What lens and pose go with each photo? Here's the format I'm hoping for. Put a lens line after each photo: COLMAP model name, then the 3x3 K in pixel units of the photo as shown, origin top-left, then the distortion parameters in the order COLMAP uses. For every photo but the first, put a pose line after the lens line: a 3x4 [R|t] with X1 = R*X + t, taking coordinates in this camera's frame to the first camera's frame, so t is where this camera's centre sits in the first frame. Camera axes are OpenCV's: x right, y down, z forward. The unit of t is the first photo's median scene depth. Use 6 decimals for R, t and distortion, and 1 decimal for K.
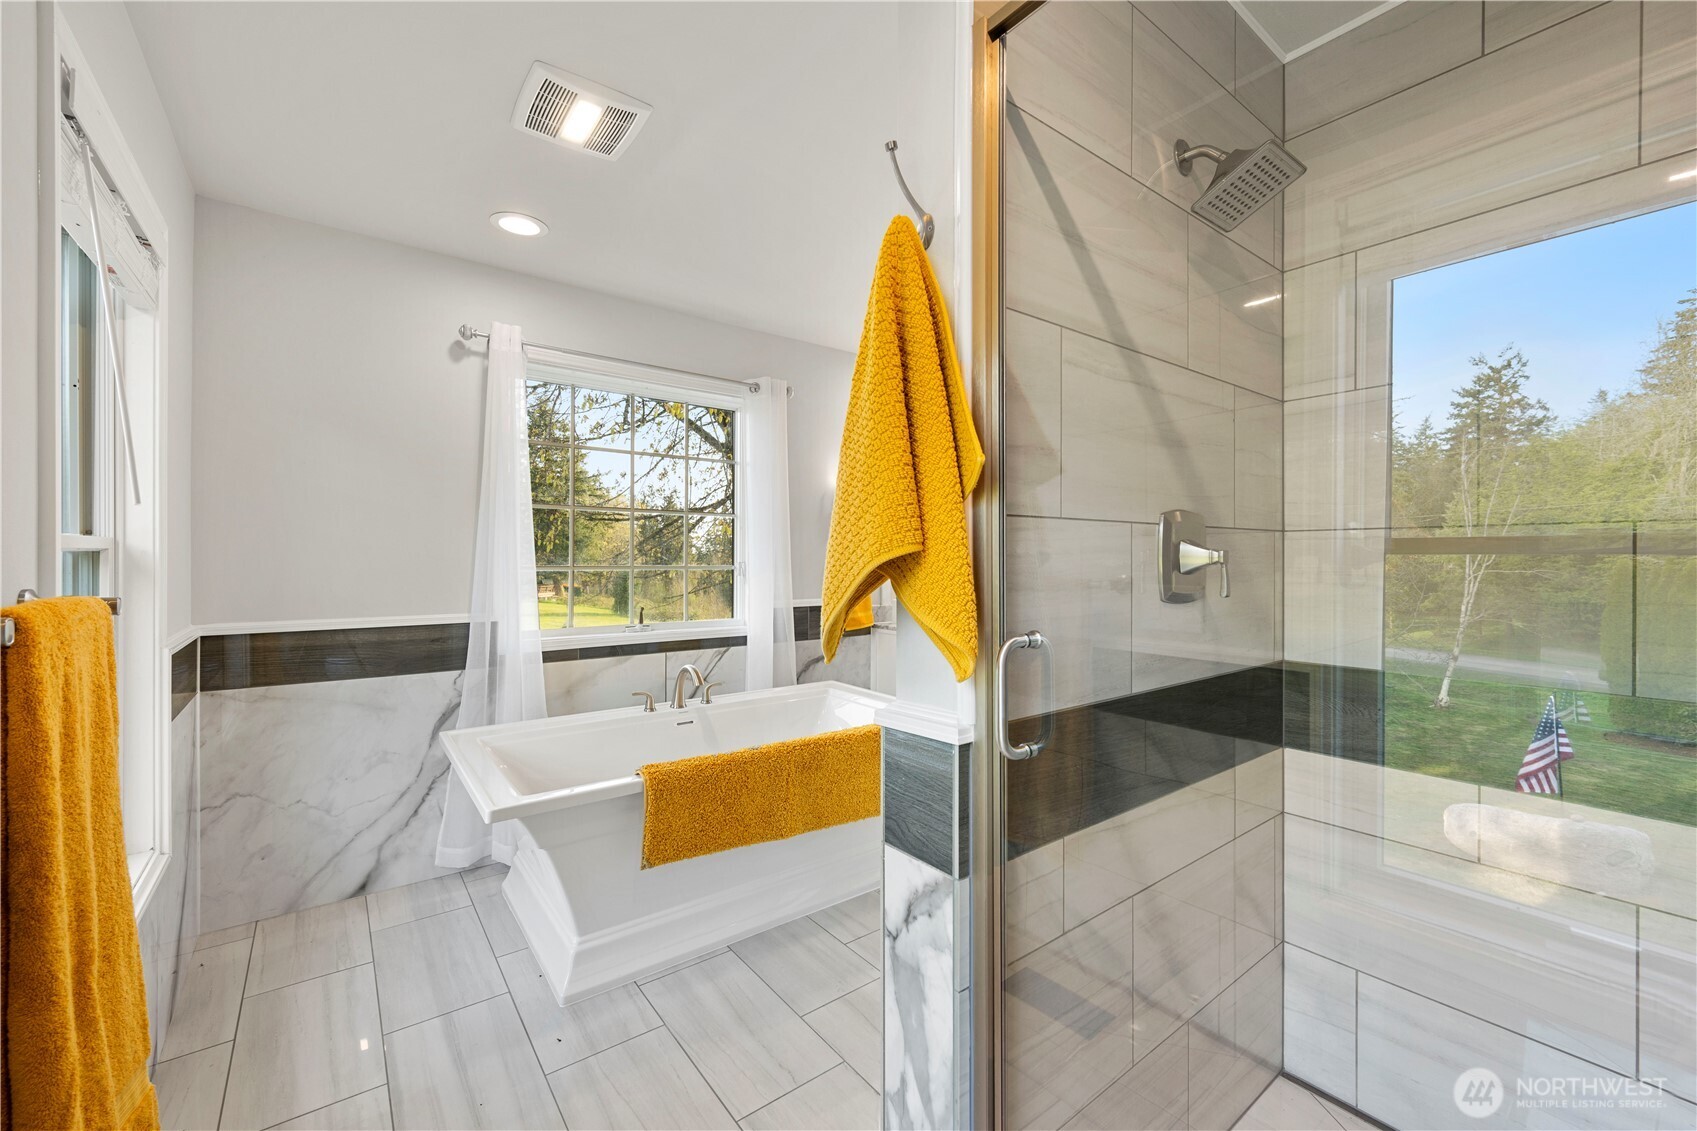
lens RADIAL K [[674.4, 0, 848.2], [0, 674.4, 563.0], [0, 0, 1]] dist [-0.006960, 0.000678]
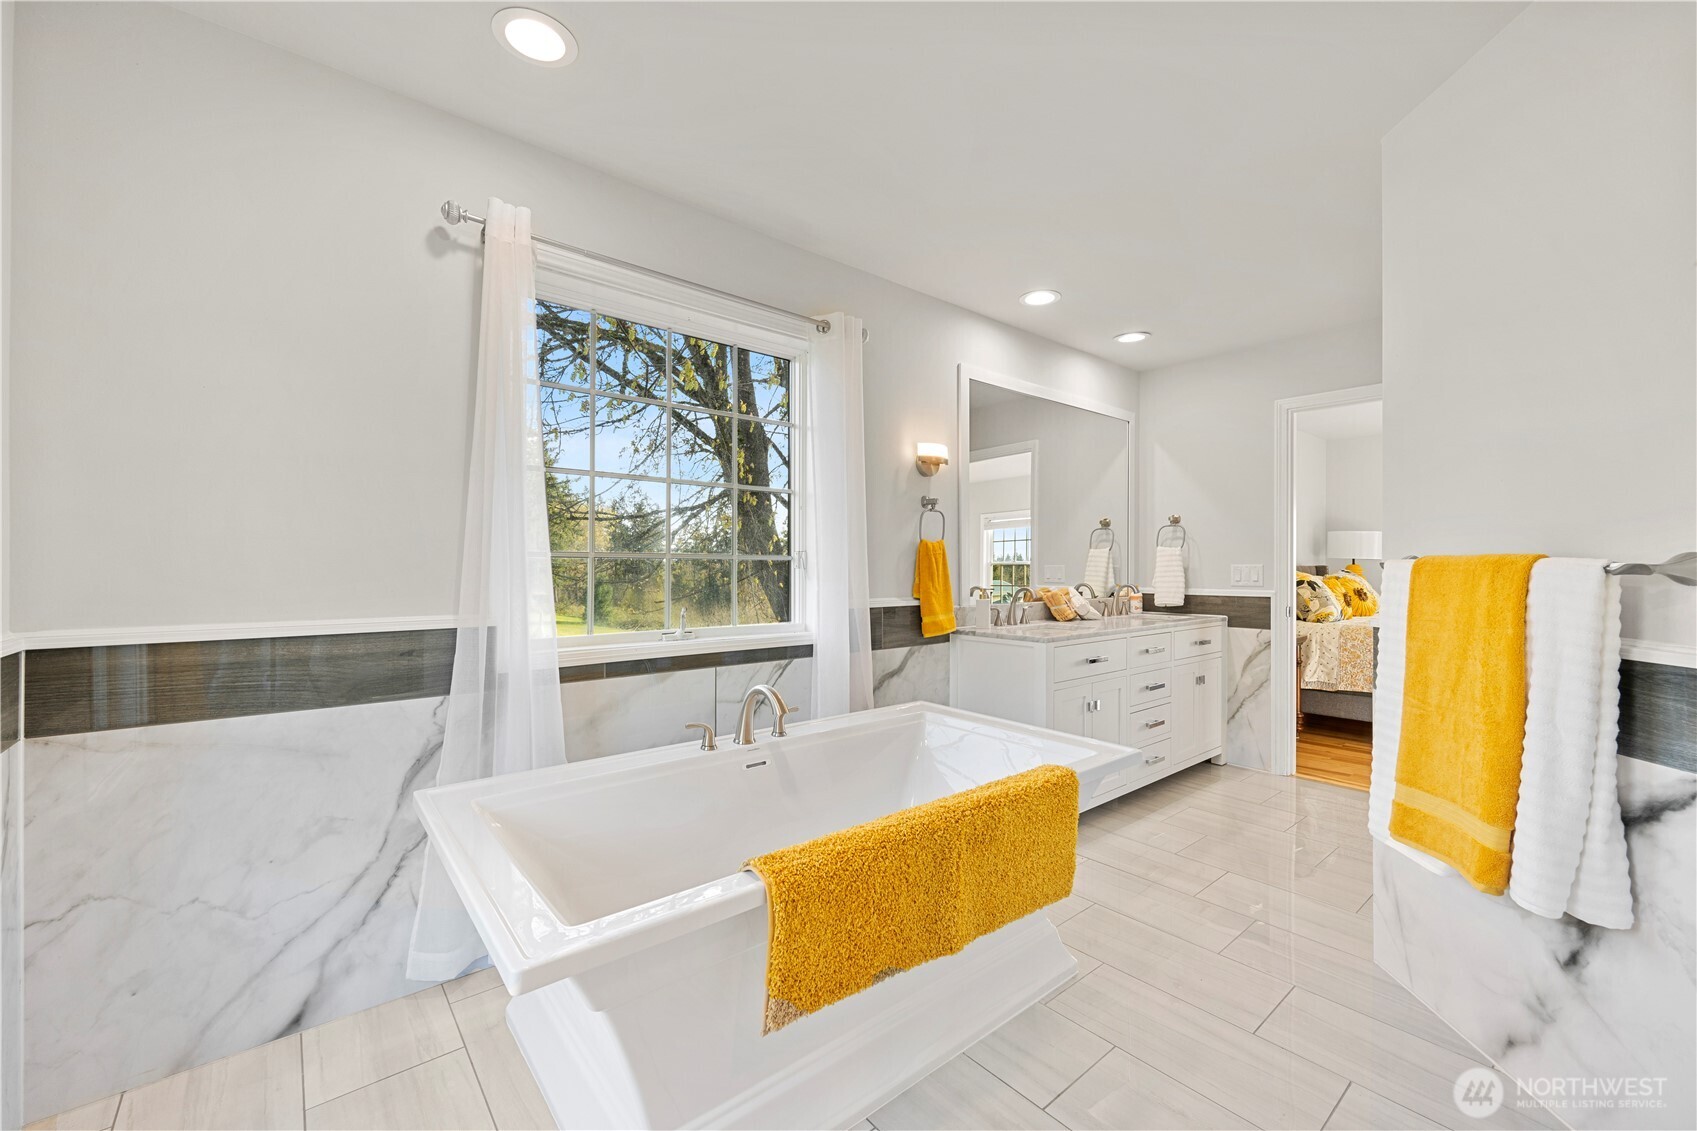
lens RADIAL K [[674.4, 0, 847.8], [0, 674.4, 570.0], [0, 0, 1]] dist [-0.006960, 0.000678]
pose [[0.999213, -0.000515, 0.039651, -0.184308], [0.000570, 0.999999, -0.001376, 0.029790], [-0.039651, 0.001397, 0.999213, 0.286229]]
